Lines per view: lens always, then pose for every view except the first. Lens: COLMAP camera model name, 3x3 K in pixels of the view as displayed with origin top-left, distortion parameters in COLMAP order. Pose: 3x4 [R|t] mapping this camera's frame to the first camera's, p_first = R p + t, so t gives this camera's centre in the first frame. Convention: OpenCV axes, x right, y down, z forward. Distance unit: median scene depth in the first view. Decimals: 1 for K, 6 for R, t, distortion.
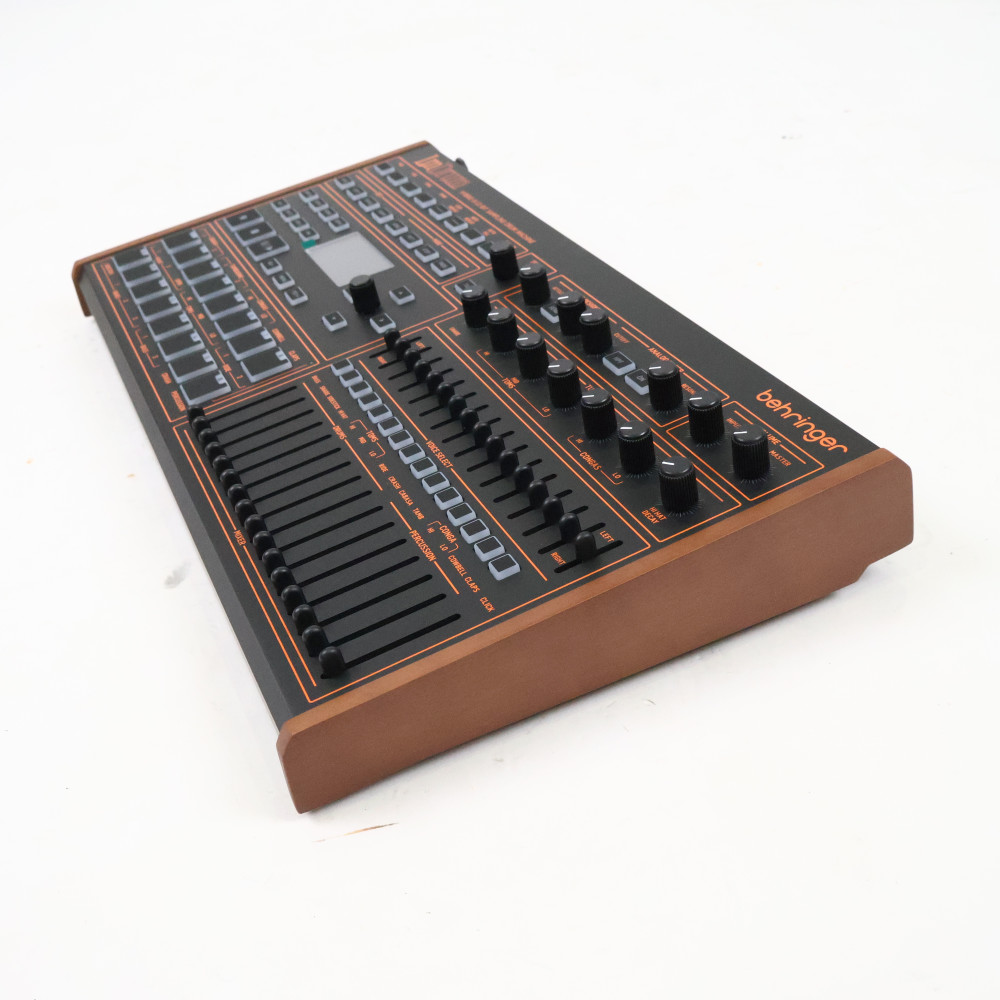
lens RADIAL K [[1249.9, 0, 500.0], [0, 1249.9, 500.0], [0, 0, 1]] dist [0.002152, -0.008519]
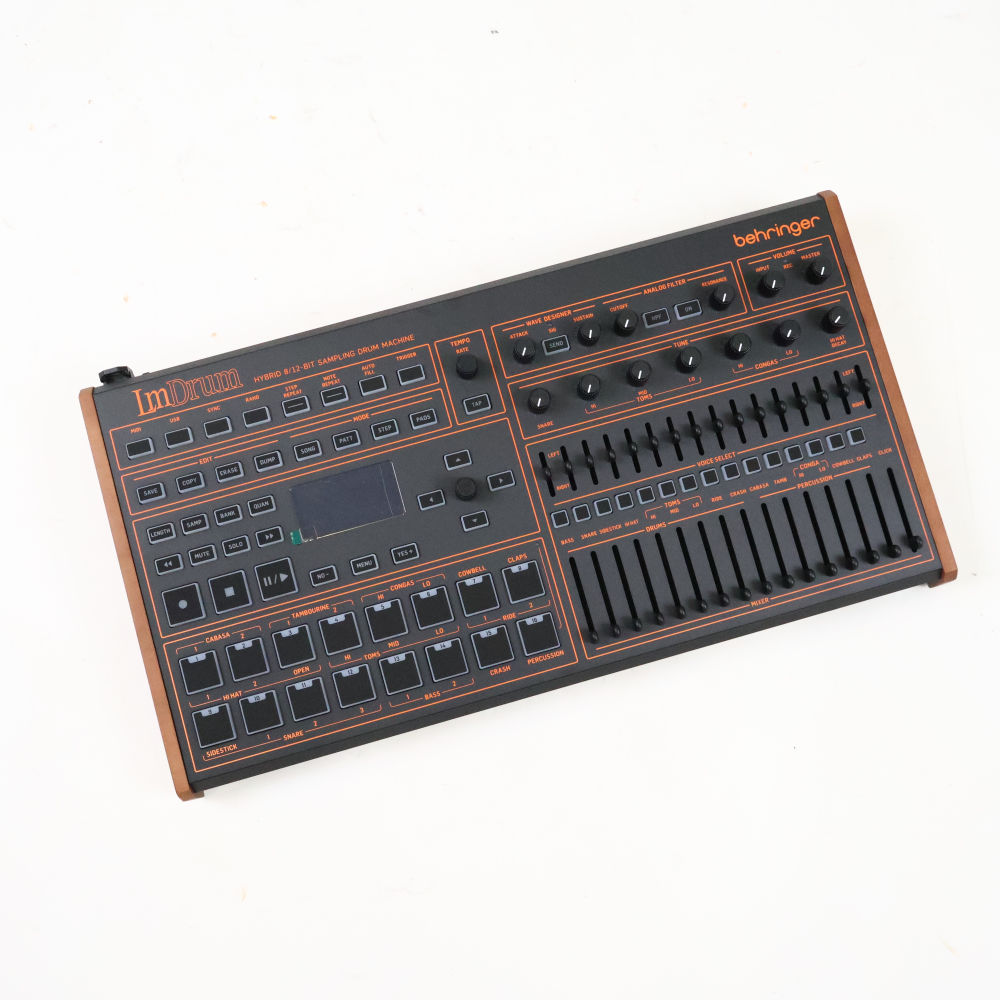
lens RADIAL K [[1249.9, 0, 500.0], [0, 1249.9, 500.0], [0, 0, 1]] dist [0.002152, -0.008519]
pose [[0.150298, -0.939823, 0.306827, -0.534249], [0.537035, 0.338183, 0.772804, -1.183105], [-0.830063, 0.048626, 0.555546, 0.386968]]
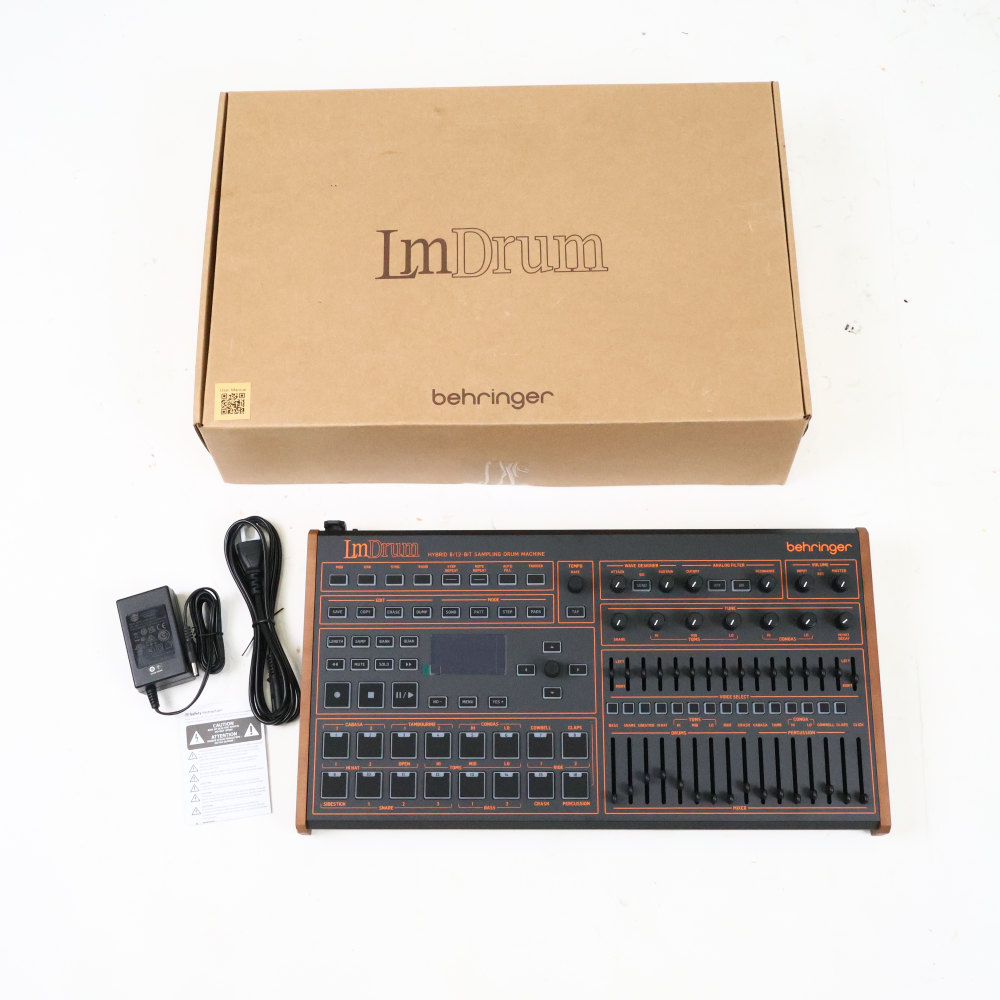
lens RADIAL K [[1249.9, 0, 500.0], [0, 1249.9, 500.0], [0, 0, 1]] dist [0.002152, -0.008519]
pose [[0.416242, -0.814372, 0.404401, -0.698076], [0.482507, 0.574807, 0.660896, -1.584348], [-0.770668, -0.079966, 0.632200, 0.063542]]
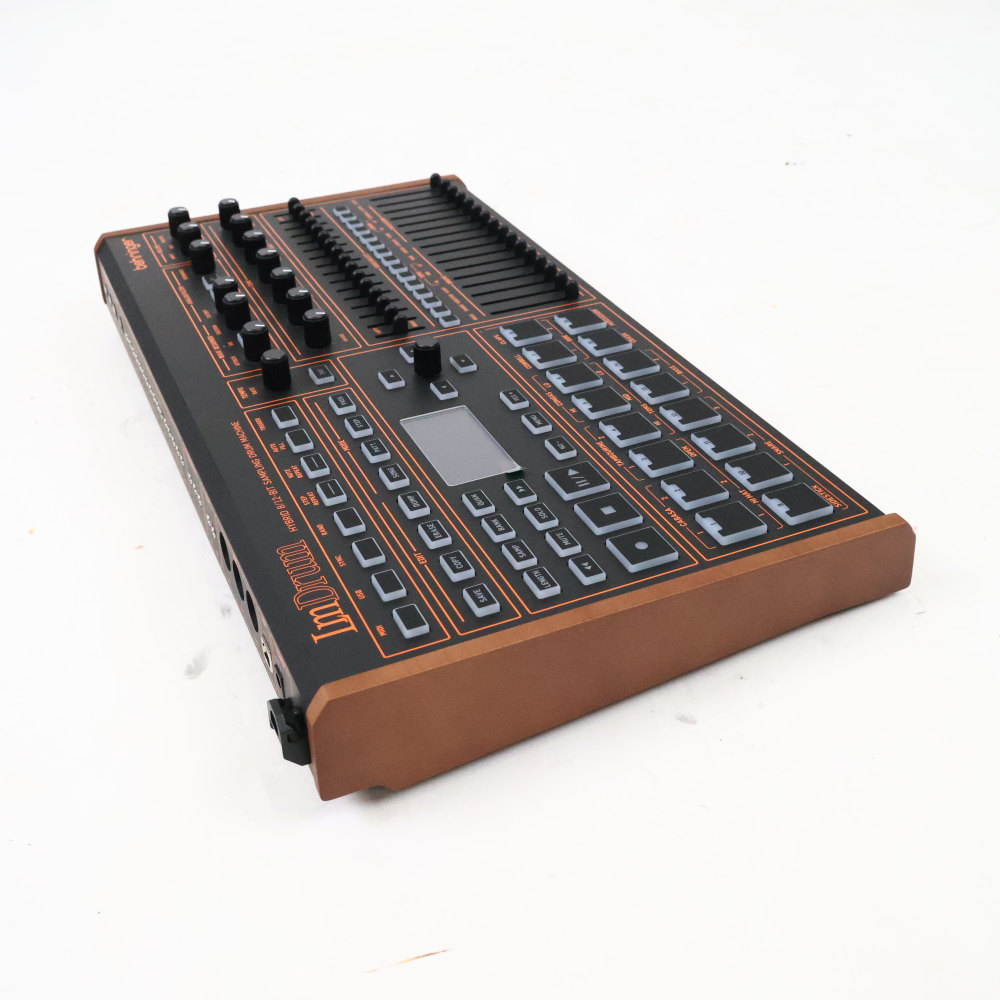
lens RADIAL K [[1249.9, 0, 500.0], [0, 1249.9, 500.0], [0, 0, 1]] dist [0.002152, -0.008519]
pose [[-0.977552, 0.166821, 0.128699, -0.307184], [0.179409, 0.338781, 0.923601, -1.147588], [0.110475, 0.925958, -0.361105, 1.666548]]
